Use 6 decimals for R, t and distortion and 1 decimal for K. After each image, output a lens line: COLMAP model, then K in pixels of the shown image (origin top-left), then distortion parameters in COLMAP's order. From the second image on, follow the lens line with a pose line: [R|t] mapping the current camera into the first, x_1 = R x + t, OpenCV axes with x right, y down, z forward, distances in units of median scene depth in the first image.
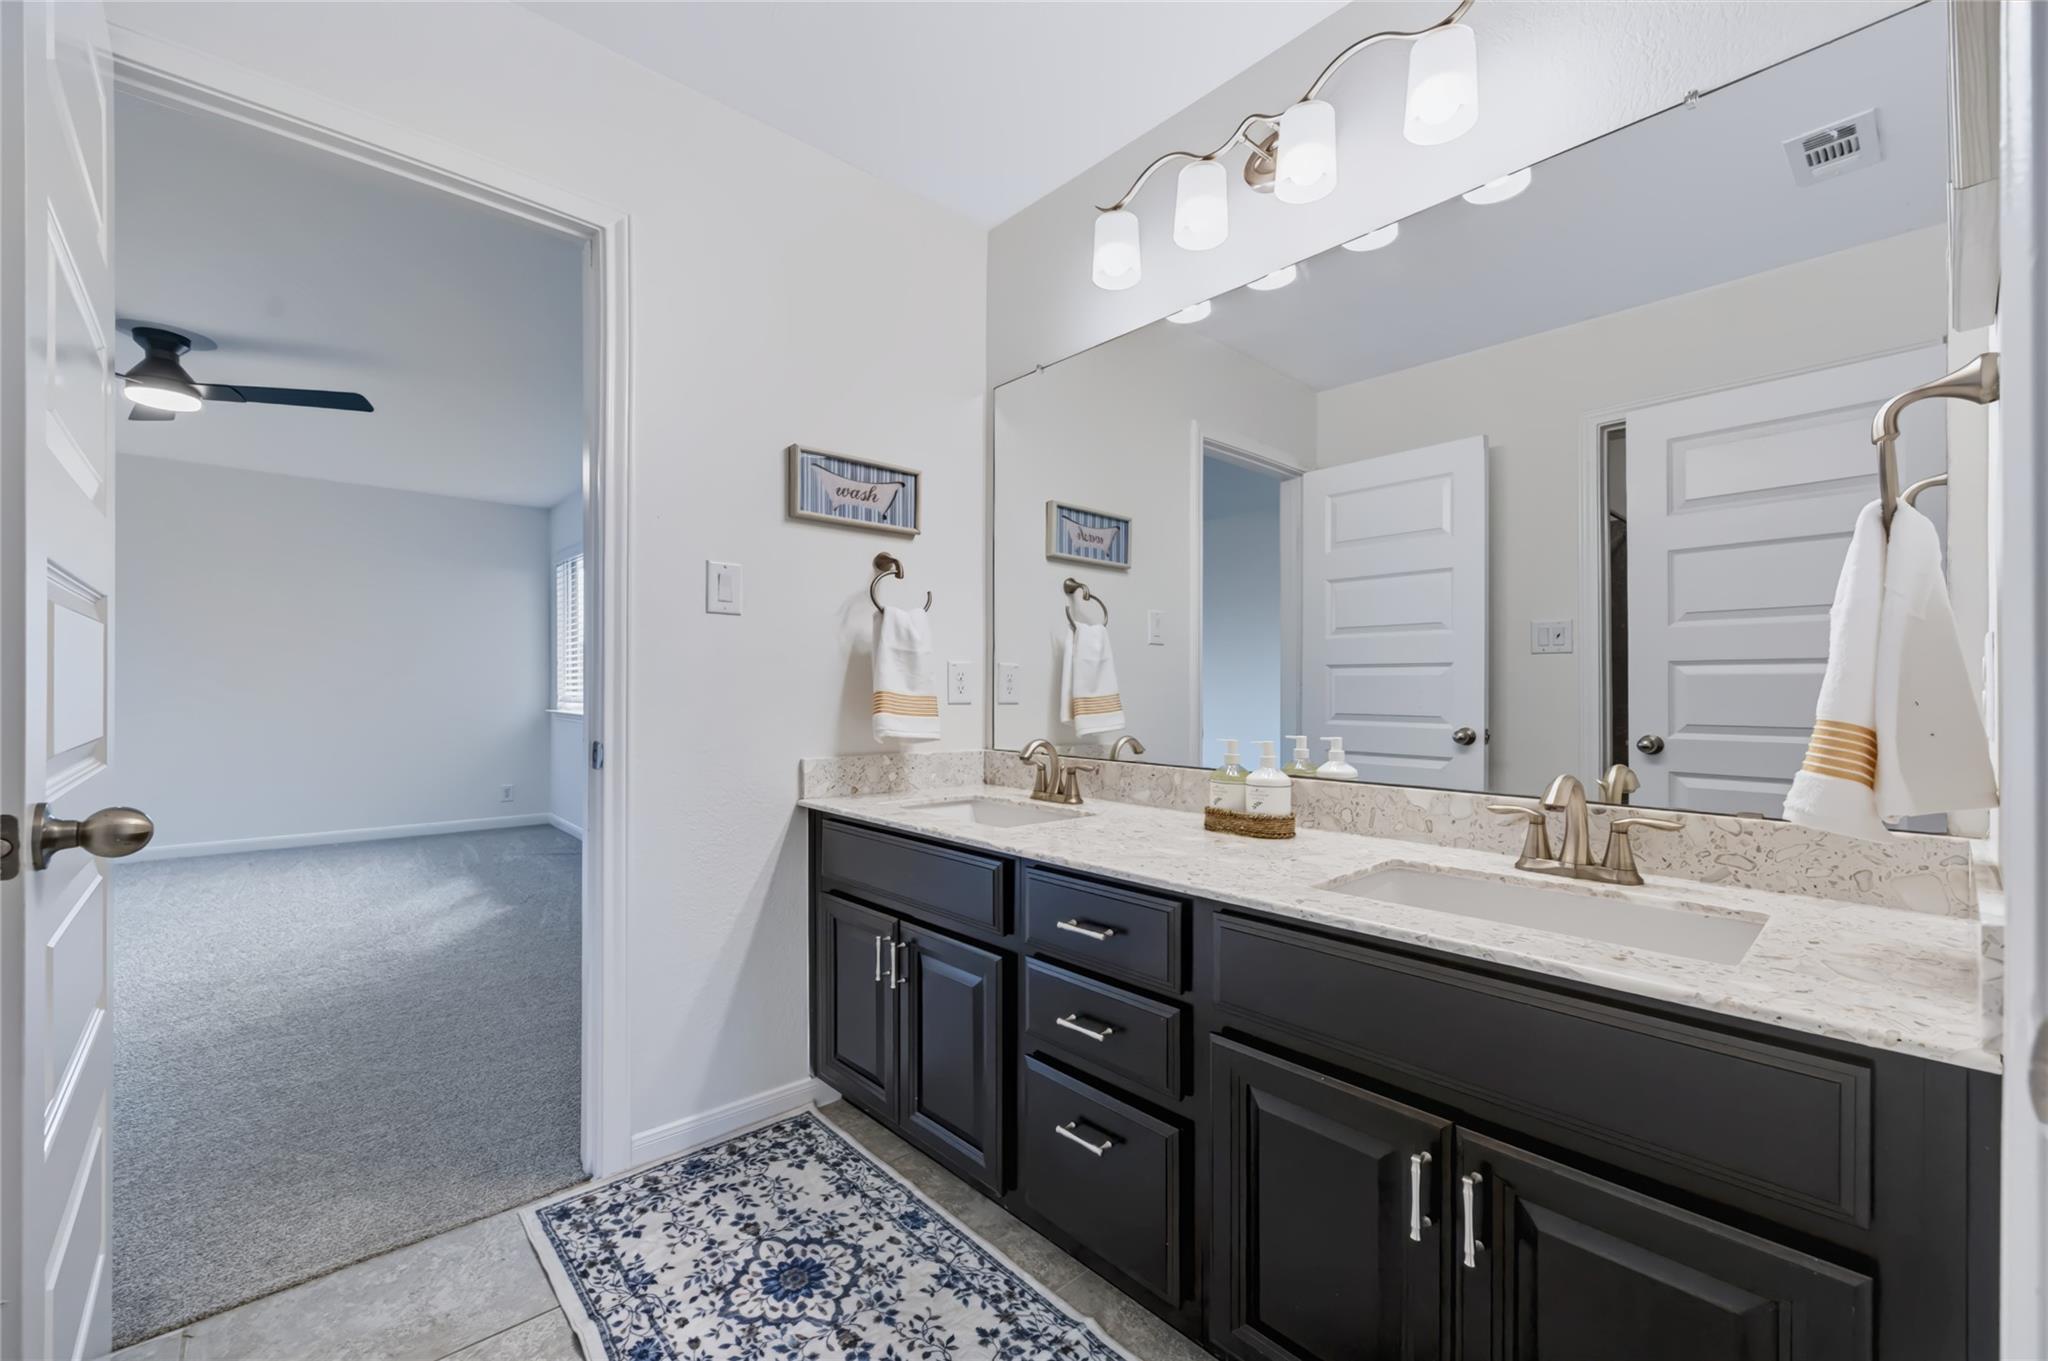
lens RADIAL K [[831.0, 0, 1034.9], [0, 831.0, 683.0], [0, 0, 1]] dist [-0.007774, 0.000129]
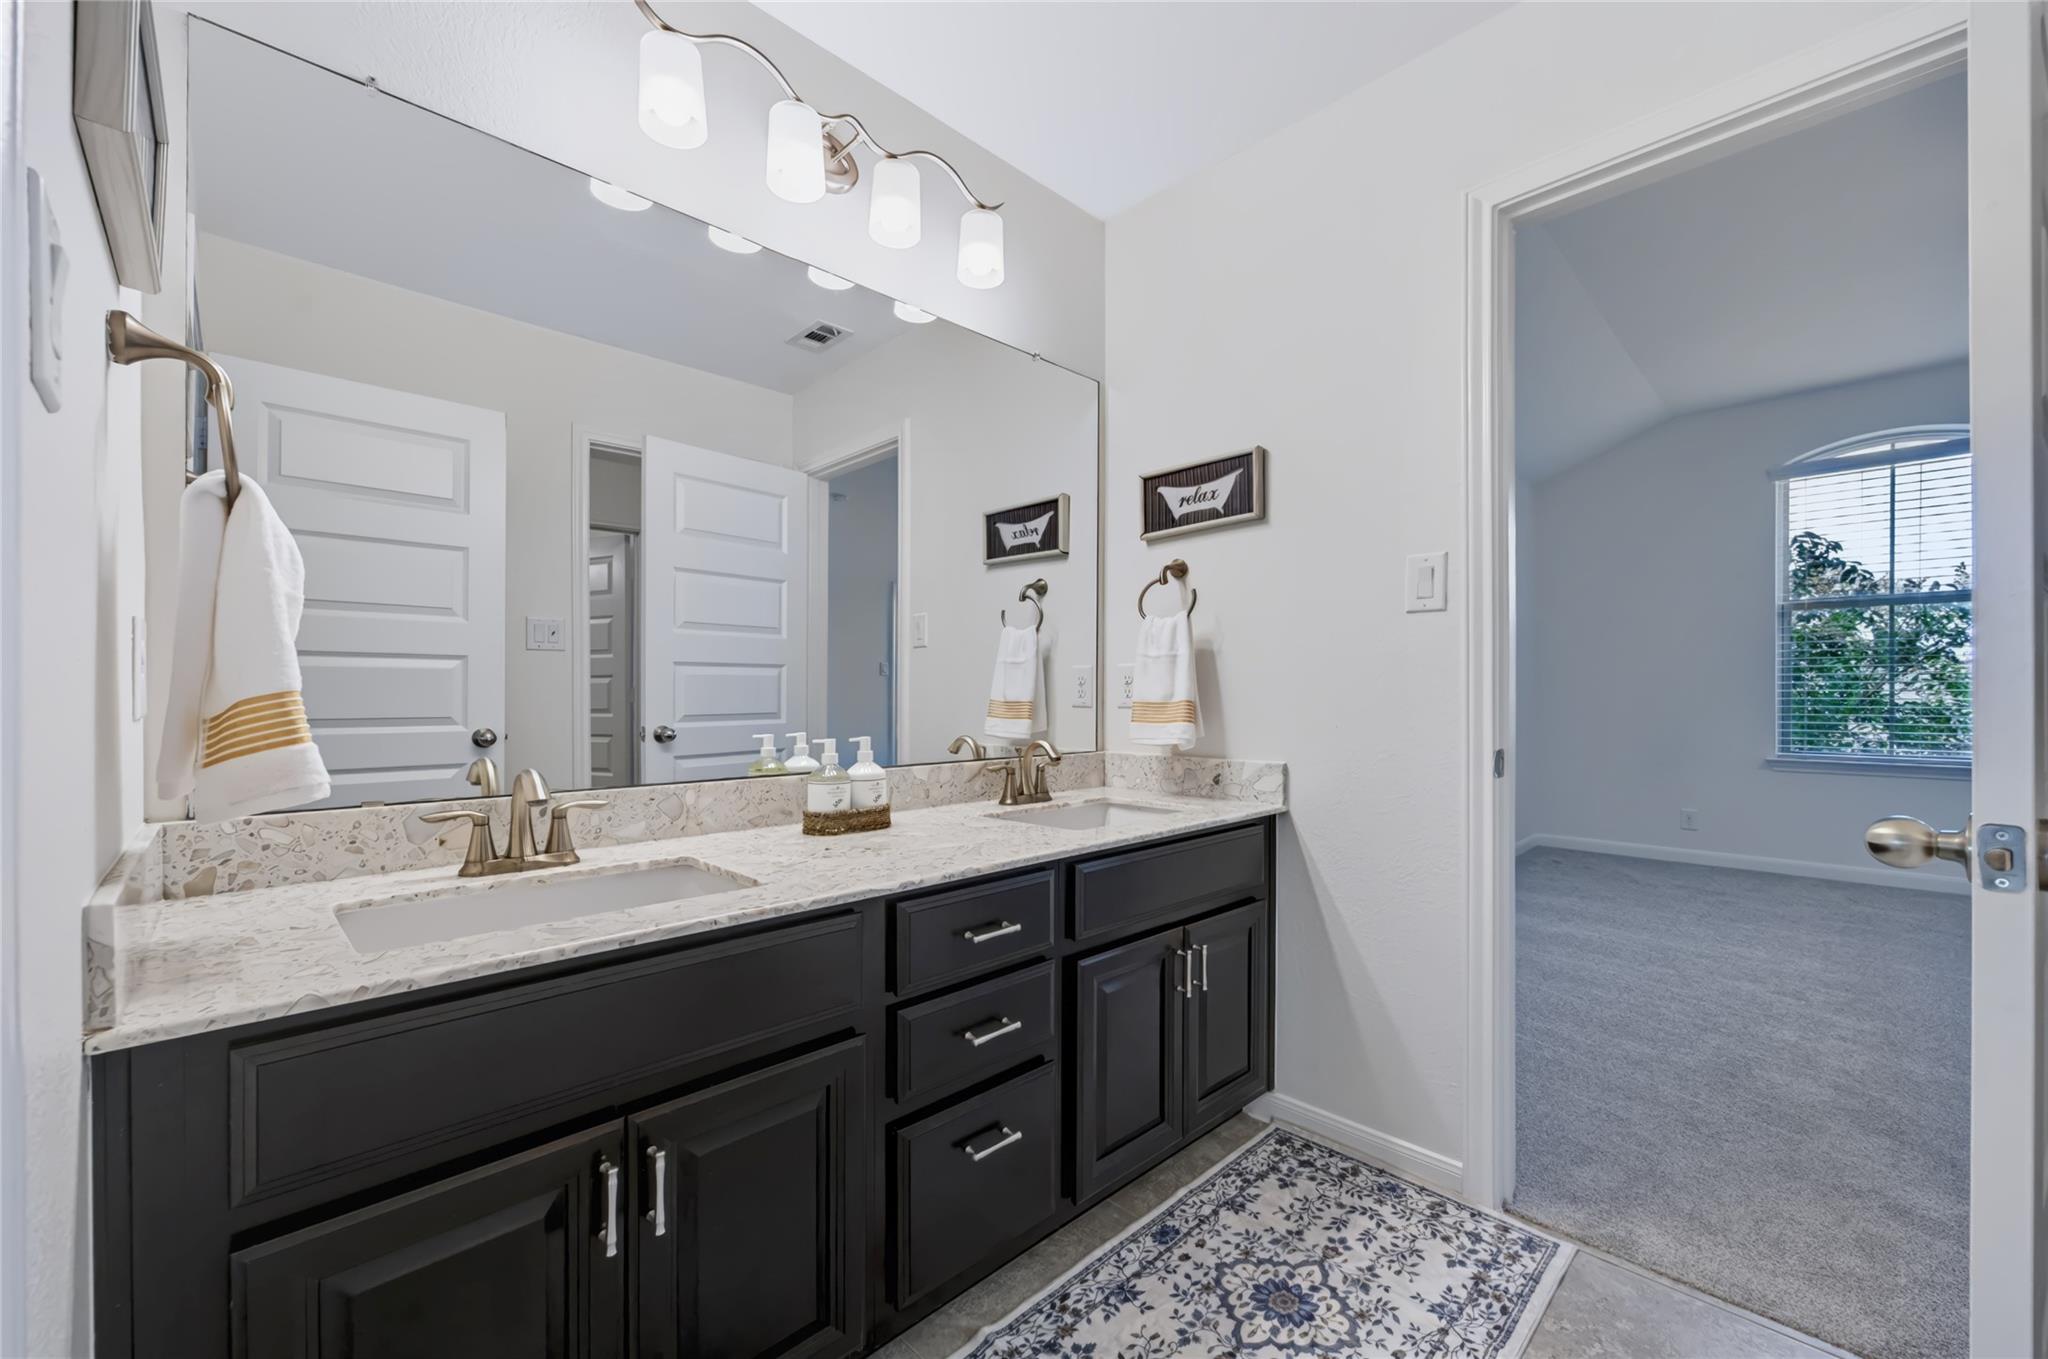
lens RADIAL K [[831.0, 0, 1033.8], [0, 831.0, 689.1], [0, 0, 1]] dist [-0.007774, 0.000129]
pose [[-0.042310, -0.003192, 0.999099, -0.836636], [-0.012008, 0.999924, 0.002686, 0.004973], [-0.999032, -0.011884, -0.042346, 0.905835]]
